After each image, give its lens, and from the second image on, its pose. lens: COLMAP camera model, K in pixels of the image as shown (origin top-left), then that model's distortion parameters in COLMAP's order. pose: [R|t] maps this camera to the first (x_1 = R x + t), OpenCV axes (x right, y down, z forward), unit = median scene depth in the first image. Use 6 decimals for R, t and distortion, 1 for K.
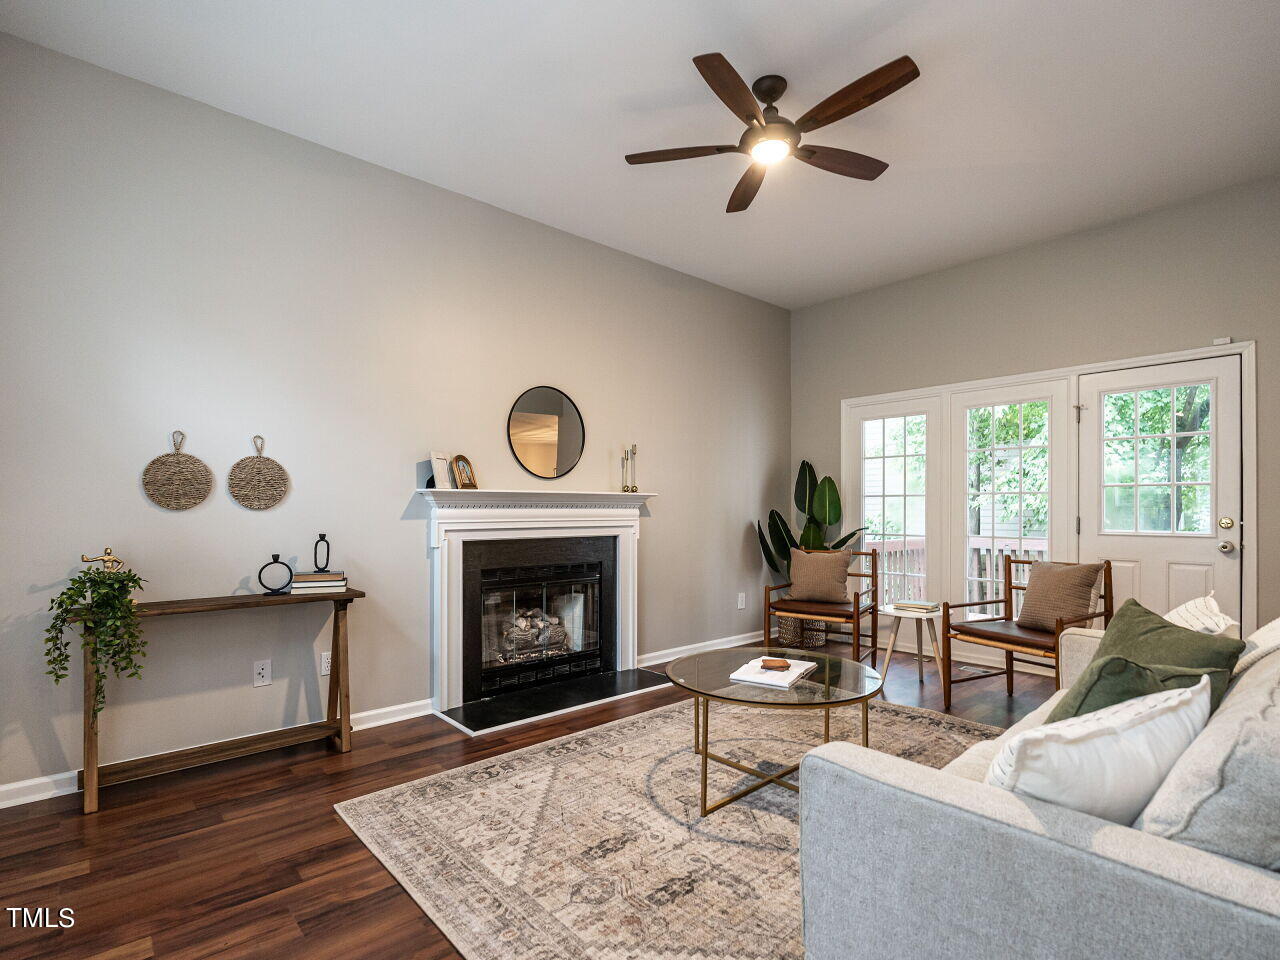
lens RADIAL K [[620.5, 0, 633.5], [0, 620.5, 510.7], [0, 0, 1]] dist [-0.002670, 0.001928]
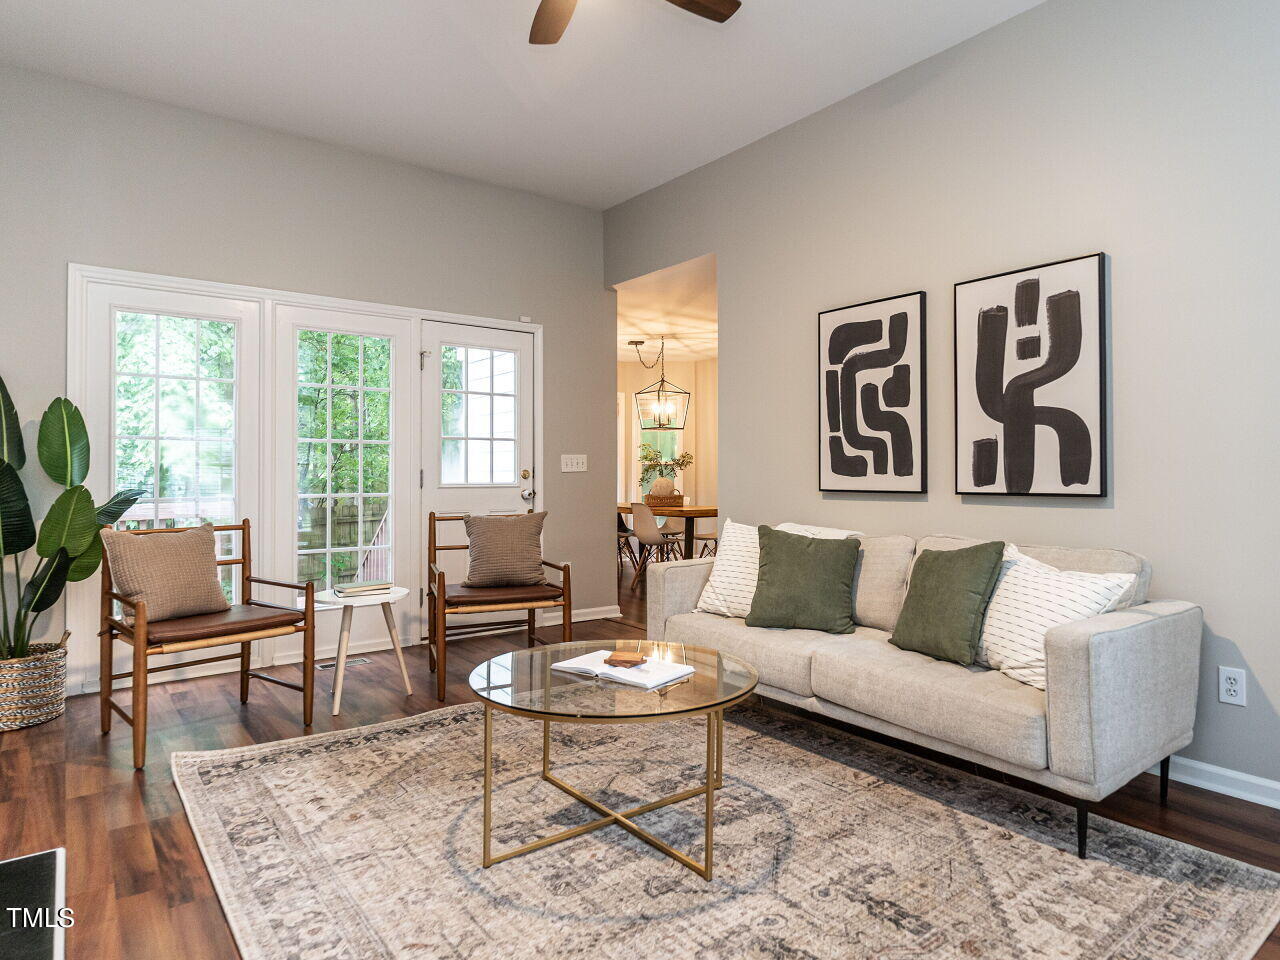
lens RADIAL K [[785.7, 0, 658.8], [0, 785.7, 469.2], [0, 0, 1]] dist [-0.002004, 0.001116]
pose [[0.060469, 0.004775, 0.998159, -0.485111], [0.003852, 0.999980, -0.005017, 0.017624], [-0.998163, 0.004149, 0.060449, 0.616326]]
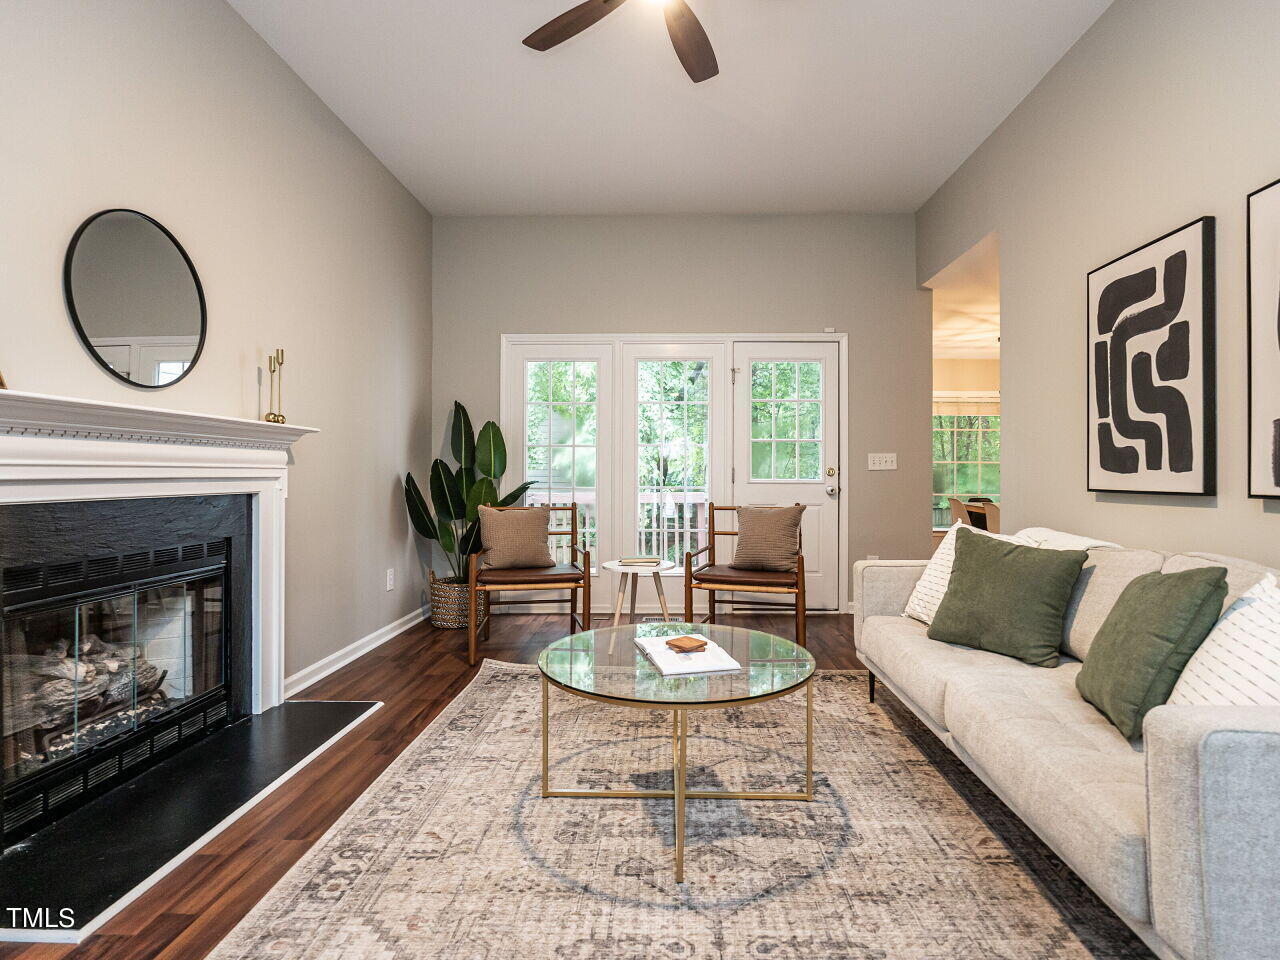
lens RADIAL K [[655.5, 0, 649.3], [0, 655.5, 472.2], [0, 0, 1]] dist [-0.000818, 0.000663]
pose [[0.683560, 0.004579, 0.729880, -0.273386], [-0.001413, 0.999987, -0.004950, 0.025954], [-0.729893, 0.002352, 0.683557, 0.324083]]
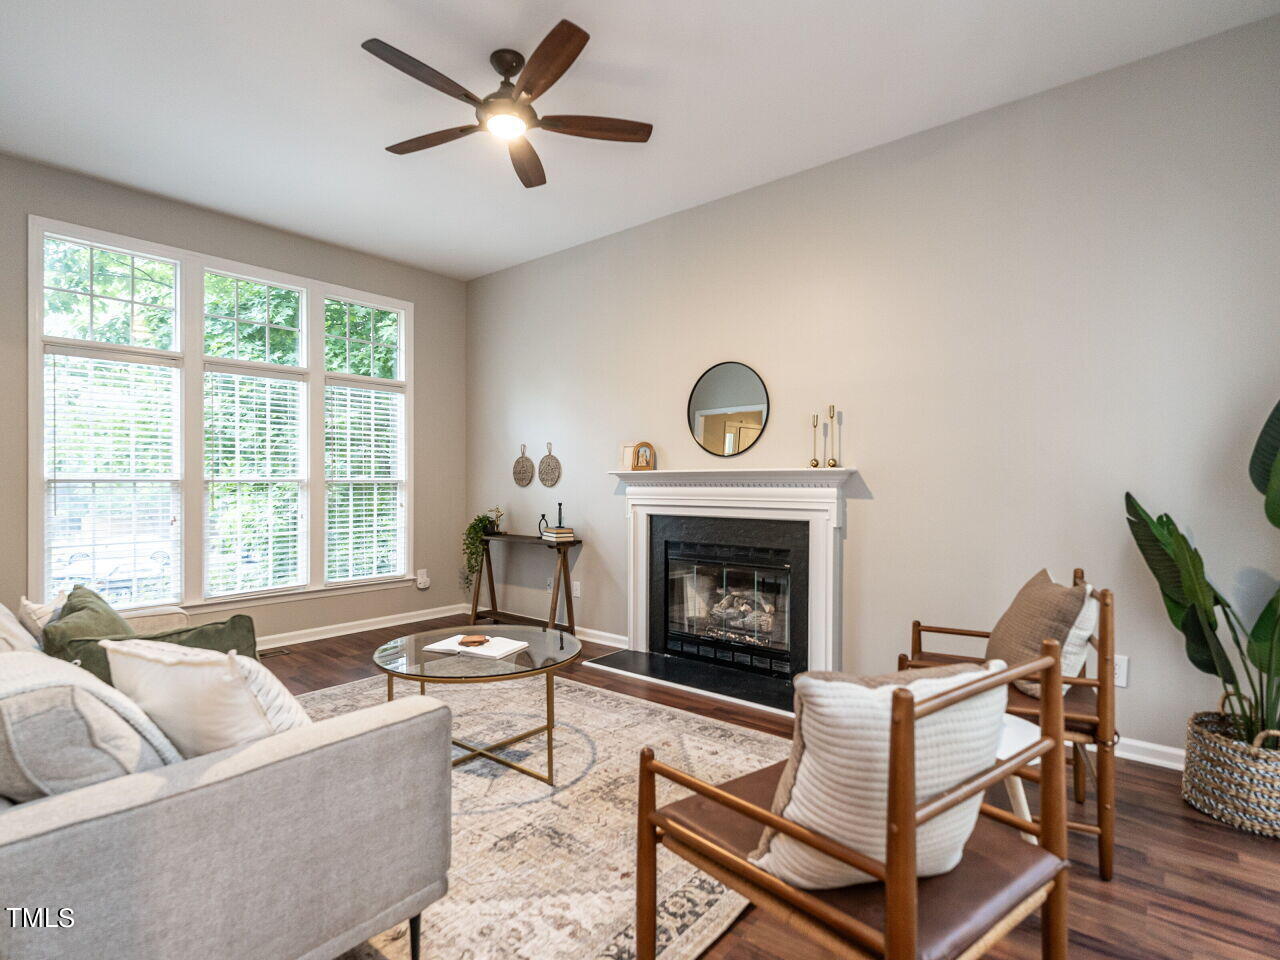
lens RADIAL K [[638.1, 0, 612.0], [0, 638.1, 488.9], [0, 0, 1]] dist [-0.005815, -0.001482]
pose [[0.147399, 0.010380, -0.989023, 0.898295], [-0.002570, 0.999946, 0.010112, -0.011675], [0.989074, 0.001052, 0.147418, 0.731925]]
